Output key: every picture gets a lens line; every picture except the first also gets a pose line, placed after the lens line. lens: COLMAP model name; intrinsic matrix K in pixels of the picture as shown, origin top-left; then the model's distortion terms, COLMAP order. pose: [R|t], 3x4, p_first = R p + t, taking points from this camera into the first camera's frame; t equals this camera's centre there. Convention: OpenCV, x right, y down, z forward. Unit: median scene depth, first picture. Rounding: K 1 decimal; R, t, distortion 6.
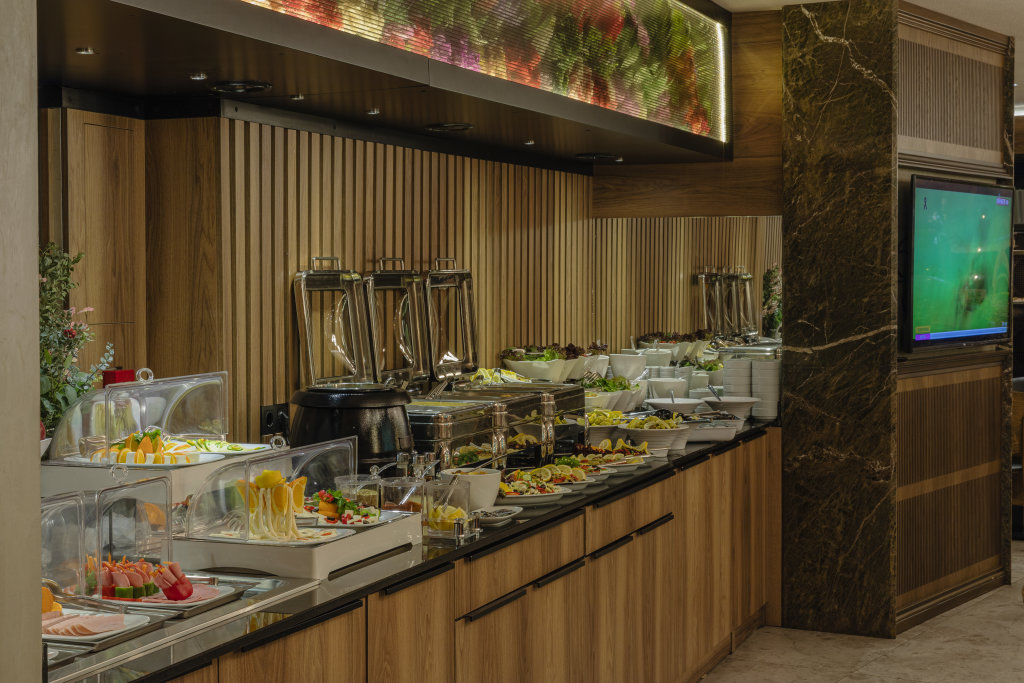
lens RADIAL K [[1783.5, 0, 512.0], [0, 1783.5, 341.5], [0, 0, 1]] dist [0.022201, 0.018237]
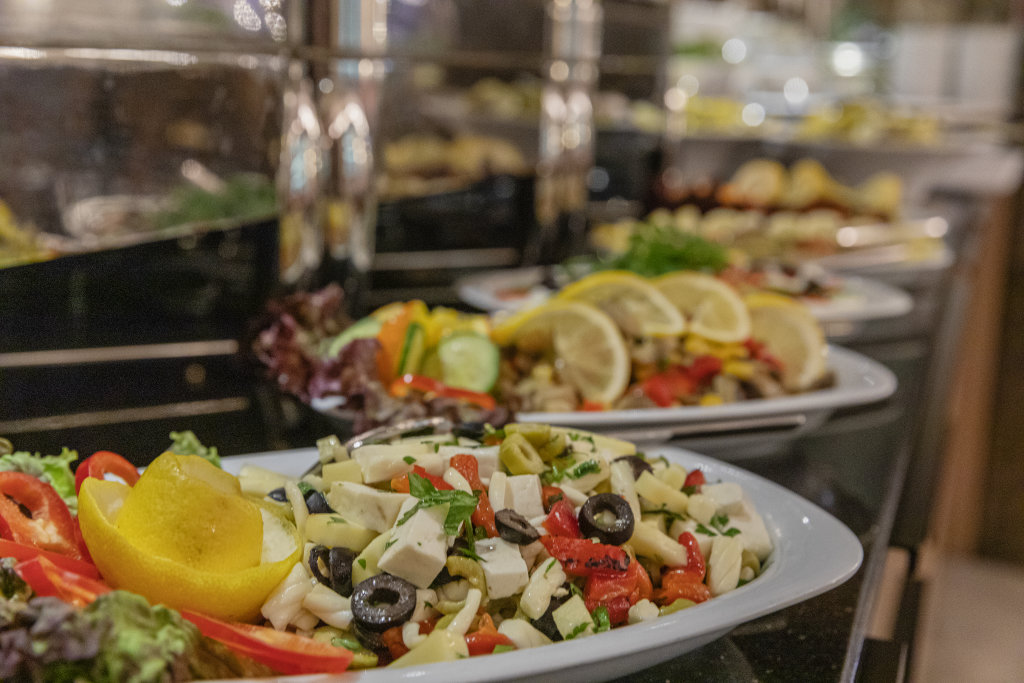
lens RADIAL K [[1389.3, 0, 512.0], [0, 1389.3, 341.5], [0, 0, 1]] dist [0.006817, 0.016920]
pose [[0.999389, 0.027203, 0.021961, 0.008399], [-0.030245, 0.987795, 0.152796, 0.050352], [-0.017537, -0.153366, 0.988014, 0.781470]]
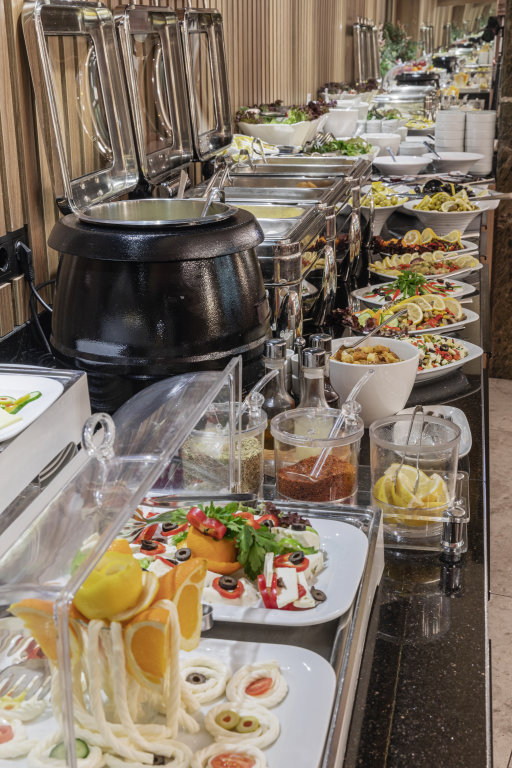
lens RADIAL K [[1074.3, 0, 256.0], [0, 1074.3, 384.0], [0, 0, 1]] dist [-0.004621, 0.011870]
pose [[0.988015, -0.058173, 0.142980, -0.090278], [0.017221, 0.962027, 0.272410, -0.011158], [-0.153397, -0.266683, 0.951499, 0.538976]]
